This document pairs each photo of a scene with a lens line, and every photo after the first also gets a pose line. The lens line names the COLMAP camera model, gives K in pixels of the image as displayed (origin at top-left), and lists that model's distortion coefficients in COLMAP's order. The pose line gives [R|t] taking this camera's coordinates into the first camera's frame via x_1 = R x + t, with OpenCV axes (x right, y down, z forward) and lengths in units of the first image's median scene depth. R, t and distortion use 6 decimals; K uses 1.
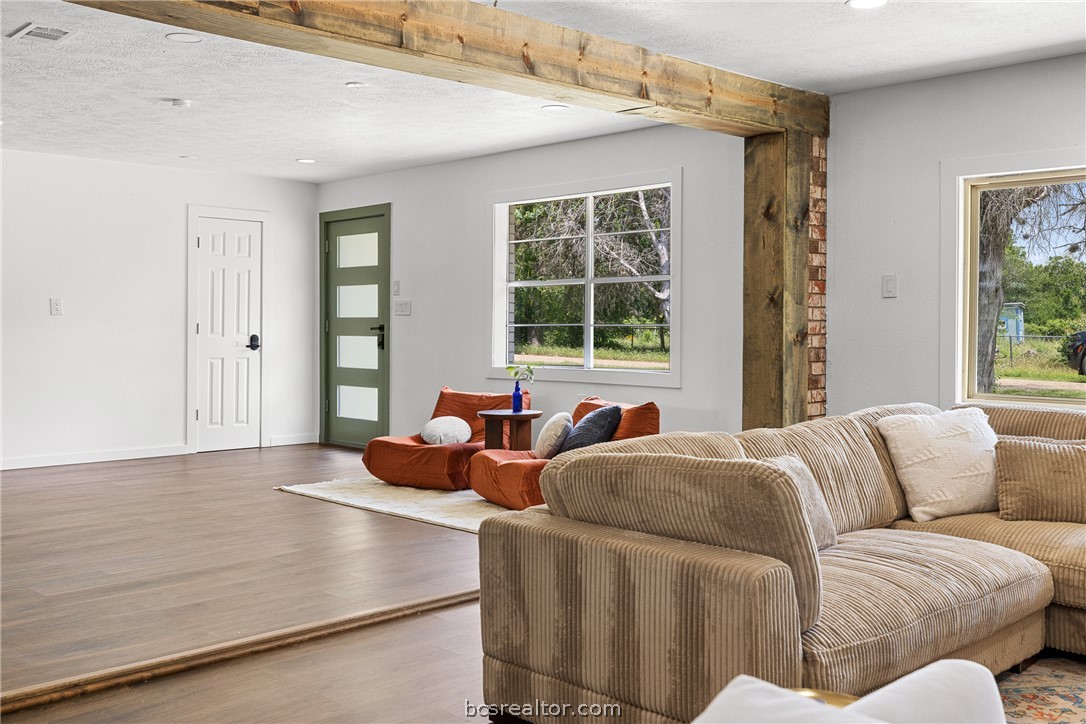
lens RADIAL K [[1071.1, 0, 539.3], [0, 1071.1, 320.9], [0, 0, 1]] dist [0.005058, 0.001966]
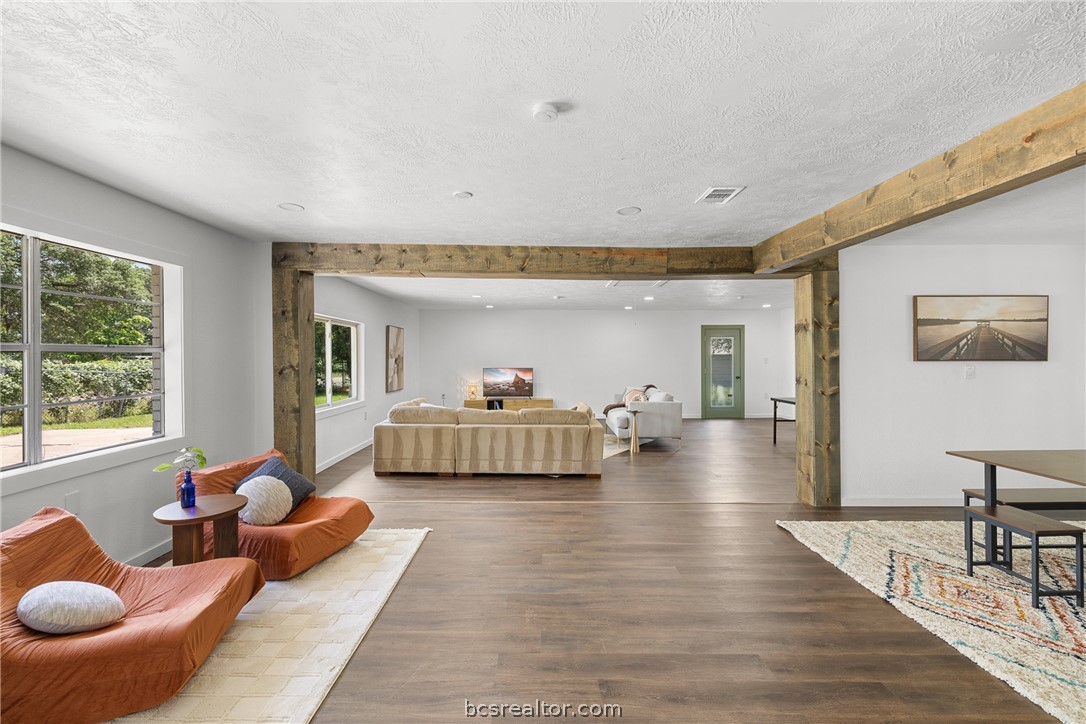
lens RADIAL K [[459.7, 0, 543.0], [0, 459.7, 362.0], [0, 0, 1]] dist [0.001306, -0.000212]
pose [[-0.734119, -0.010317, 0.678943, -0.549614], [-0.001389, 0.999905, 0.013692, -0.040628], [-0.679020, 0.009109, -0.734063, 1.242534]]
